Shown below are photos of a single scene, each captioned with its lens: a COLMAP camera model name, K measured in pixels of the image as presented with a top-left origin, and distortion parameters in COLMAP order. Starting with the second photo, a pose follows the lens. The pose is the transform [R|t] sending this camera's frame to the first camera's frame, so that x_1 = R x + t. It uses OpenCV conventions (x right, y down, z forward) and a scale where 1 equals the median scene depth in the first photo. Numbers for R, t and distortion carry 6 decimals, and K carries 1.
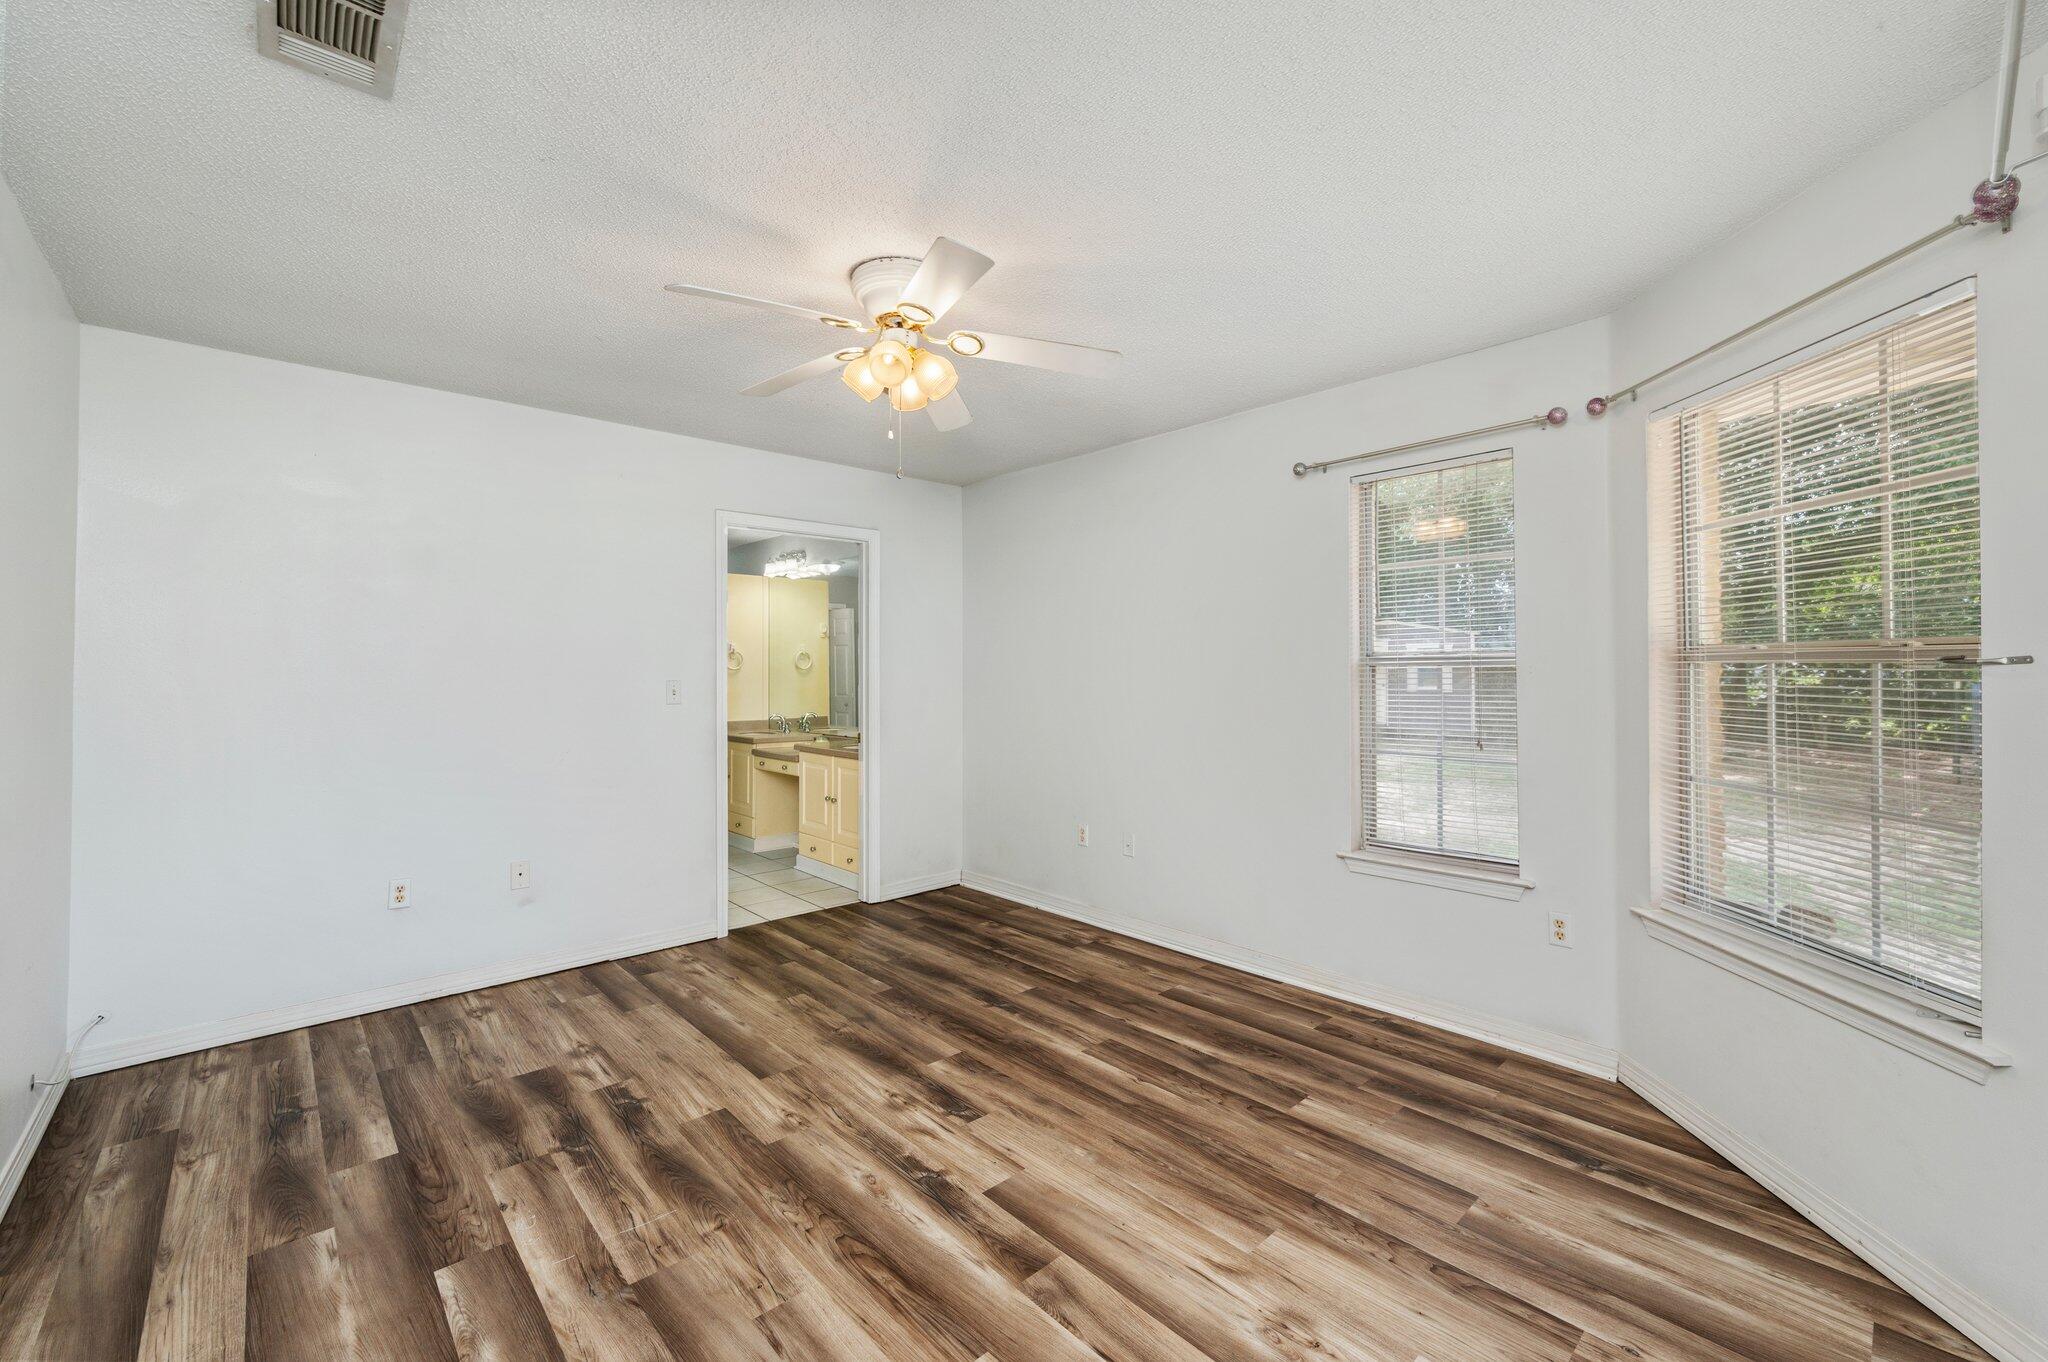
lens RADIAL K [[832.2, 0, 1057.6], [0, 832.2, 660.3], [0, 0, 1]] dist [-0.005334, 0.000576]
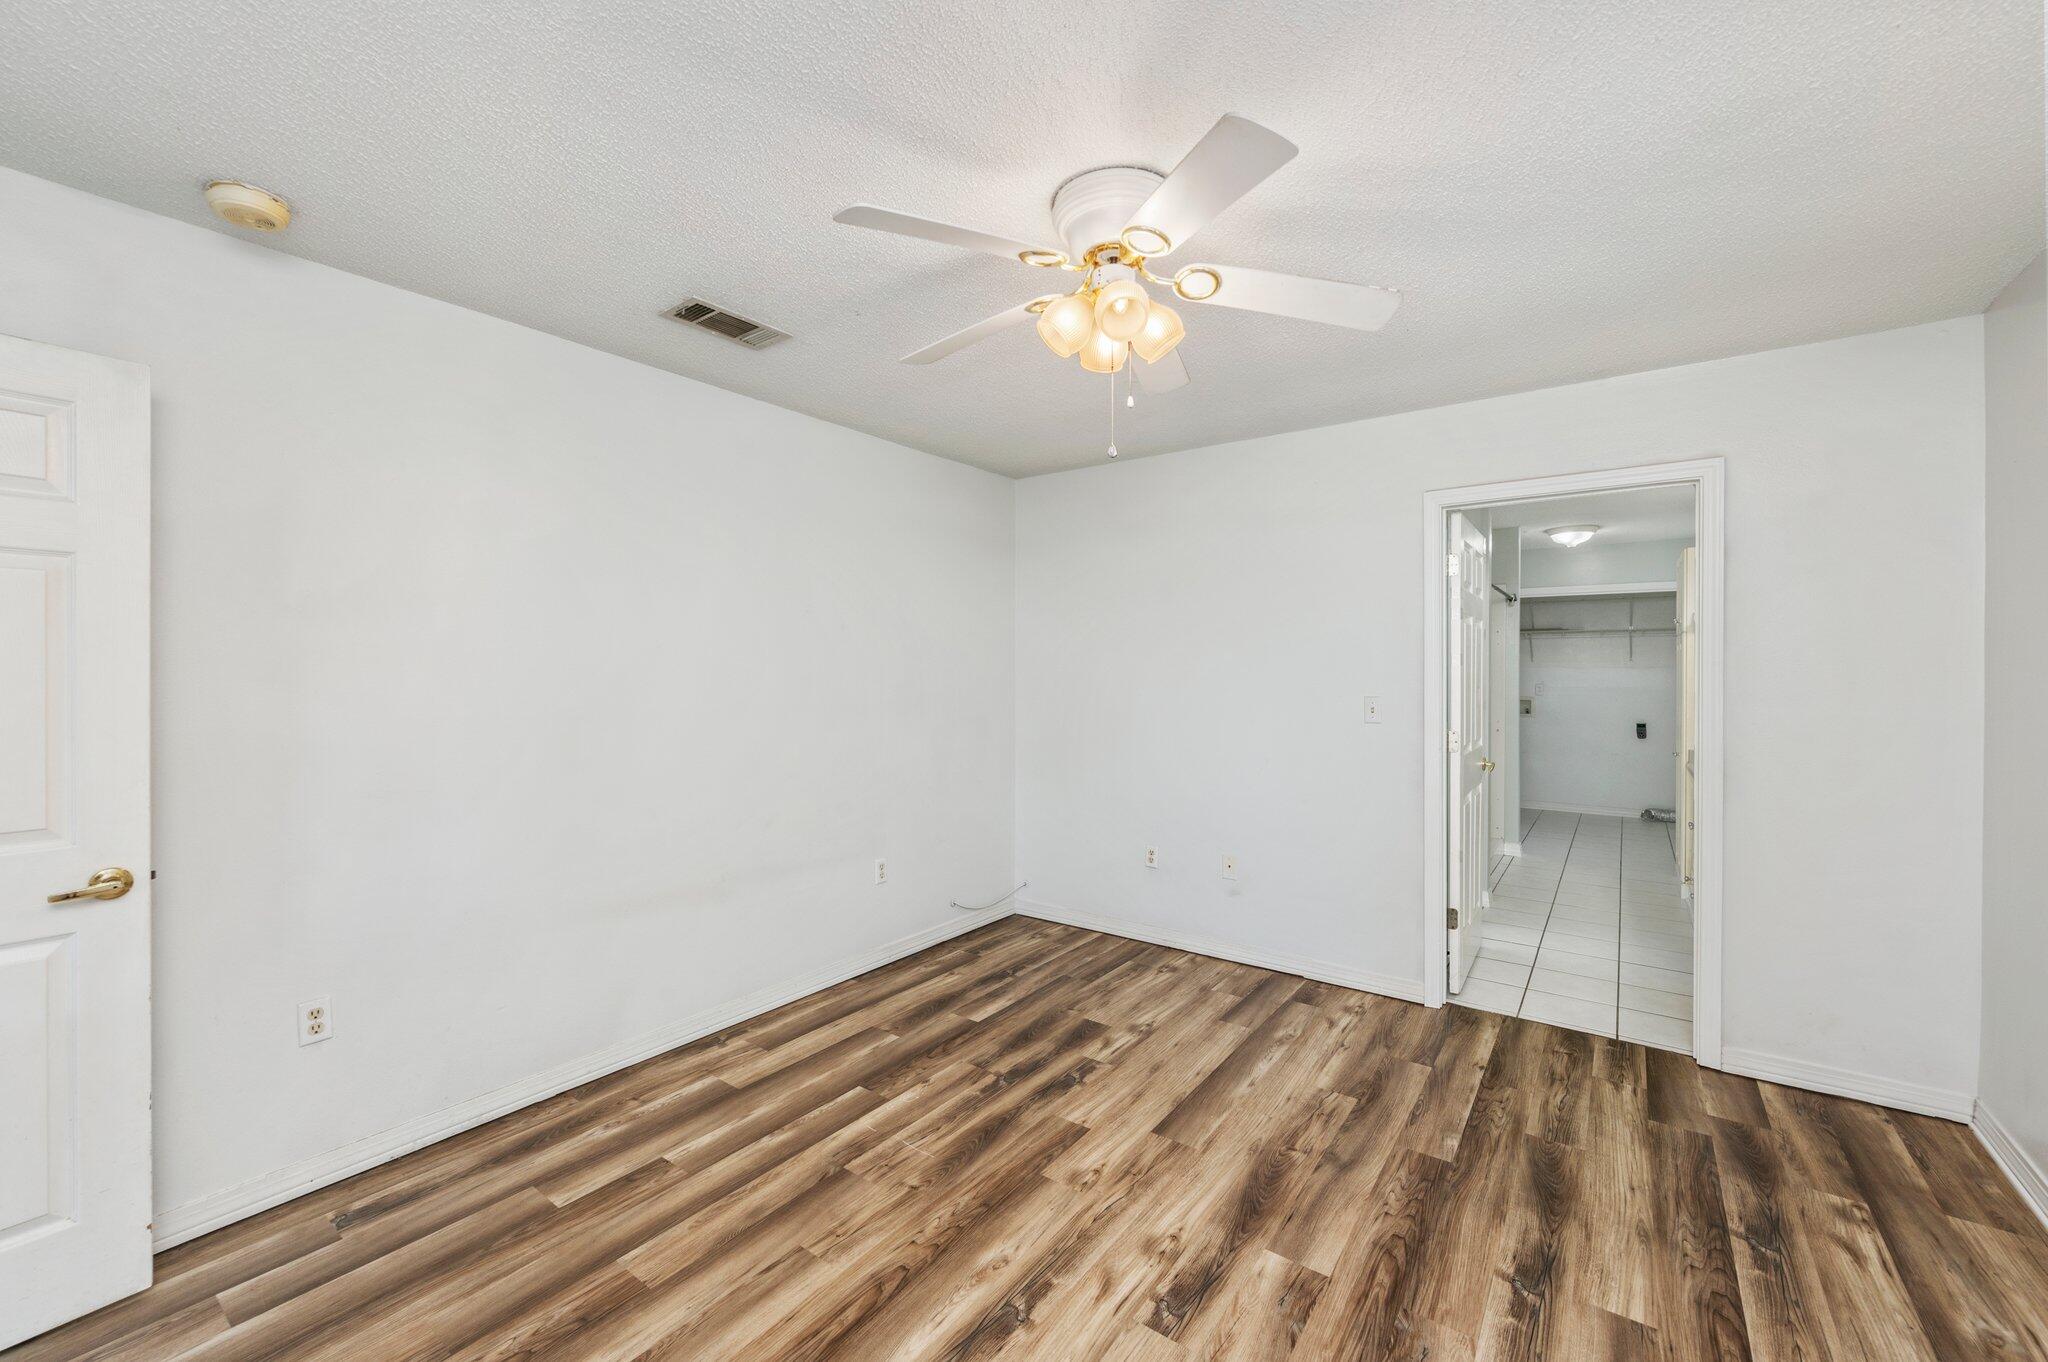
lens RADIAL K [[832.2, 0, 1008.5], [0, 832.2, 685.1], [0, 0, 1]] dist [-0.005334, 0.000576]
pose [[0.159057, 0.023057, -0.987000, 0.567640], [0.010153, 0.999636, 0.024988, -0.021837], [0.987217, -0.013995, 0.158765, 0.762277]]
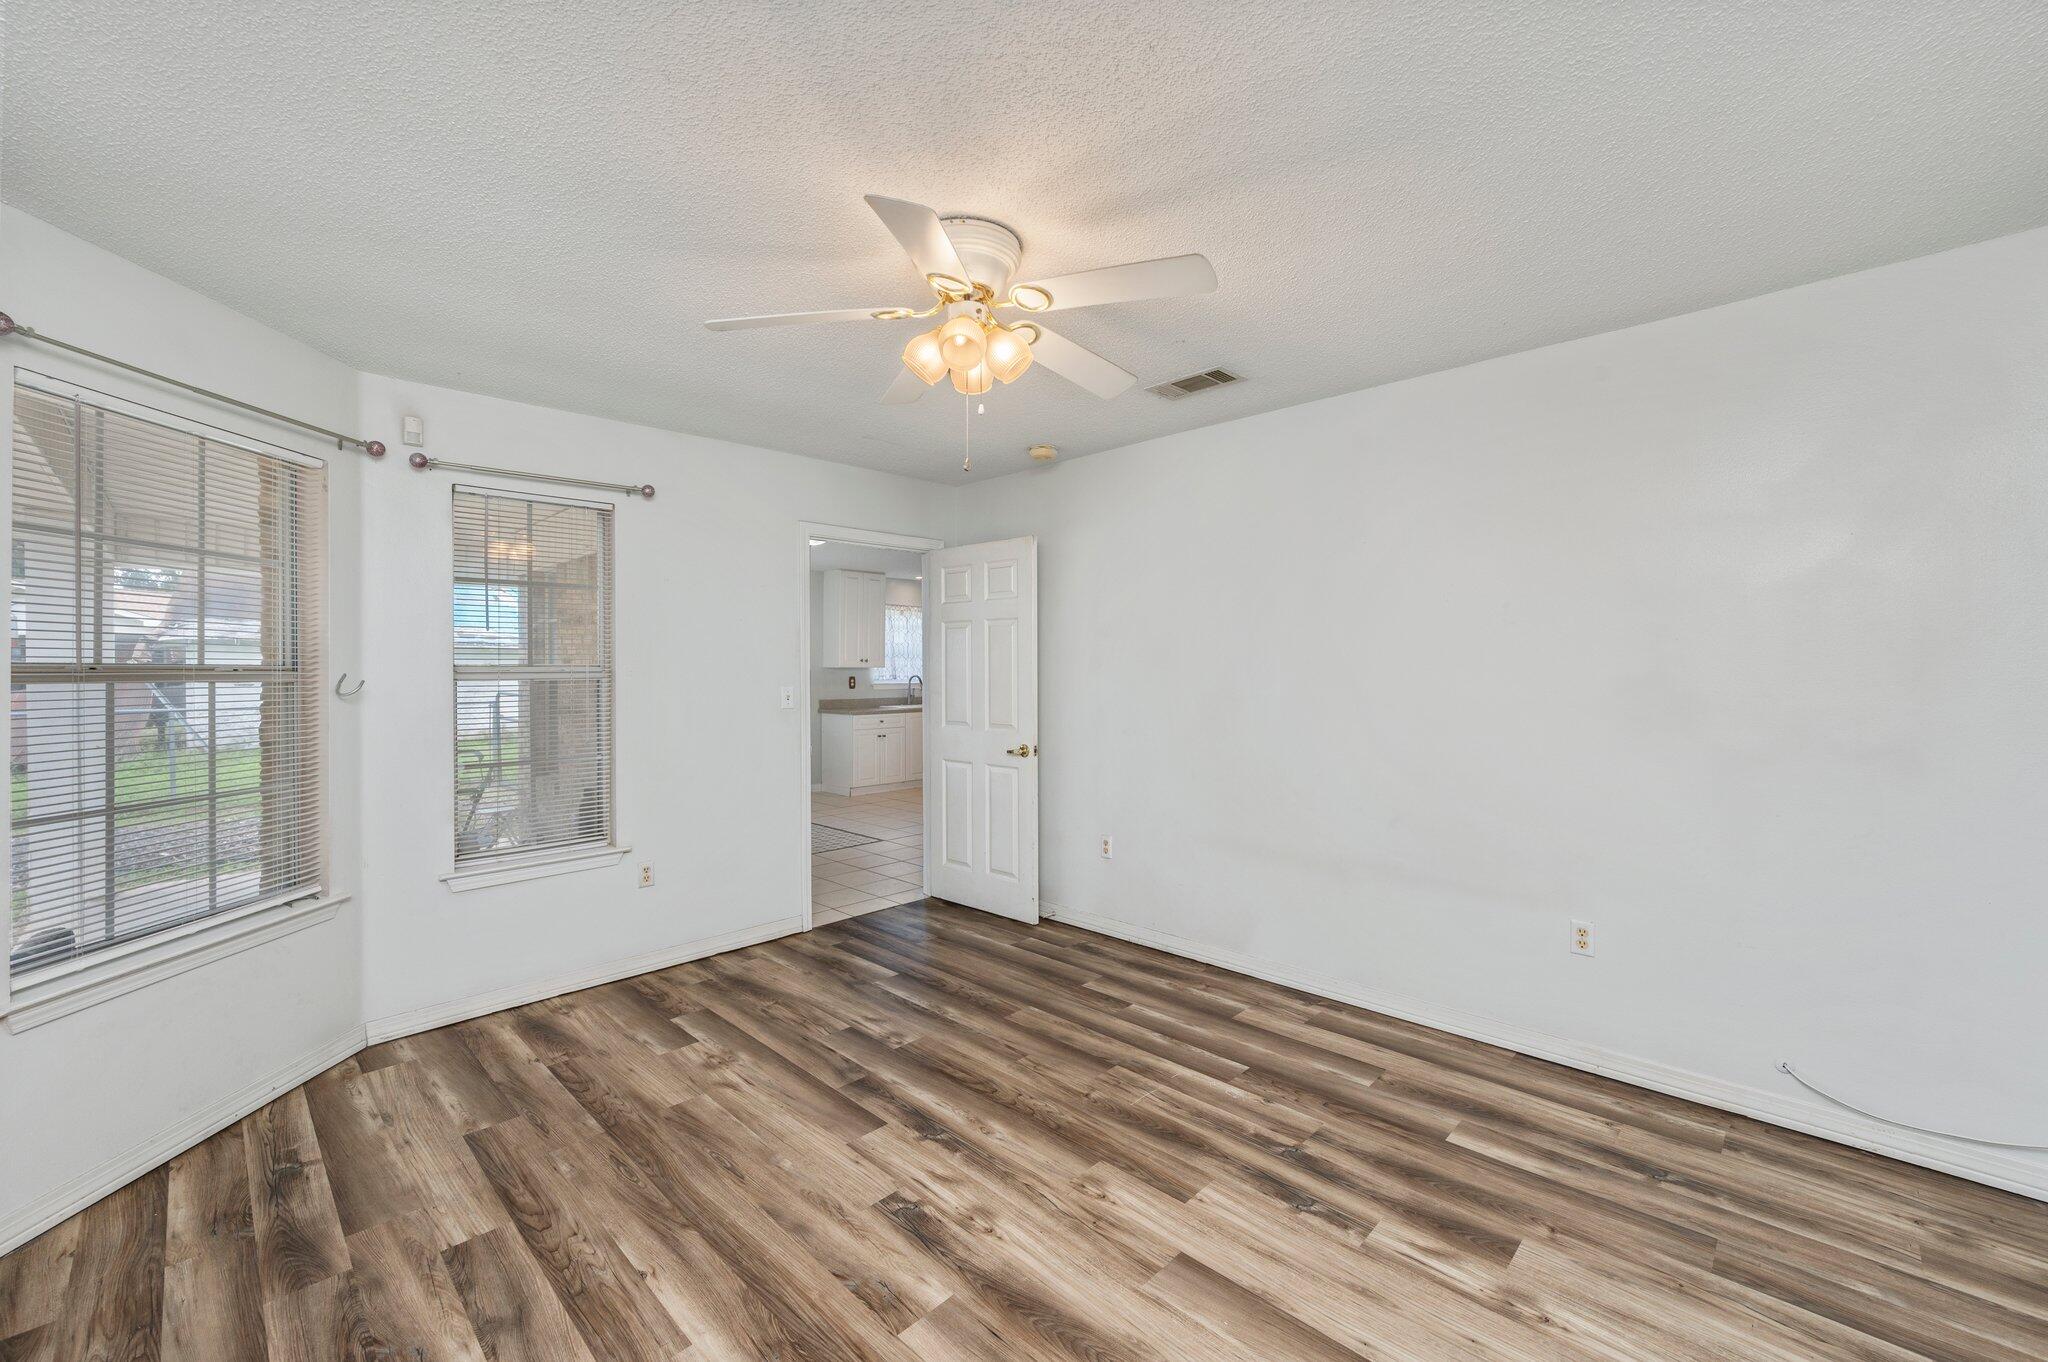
lens RADIAL K [[832.2, 0, 1039.3], [0, 832.2, 670.9], [0, 0, 1]] dist [-0.005334, 0.000576]
pose [[-0.999652, 0.008899, -0.024836, -0.240835], [0.009123, 0.999918, -0.008958, 0.006335], [0.024754, -0.009181, -0.999651, 1.869921]]
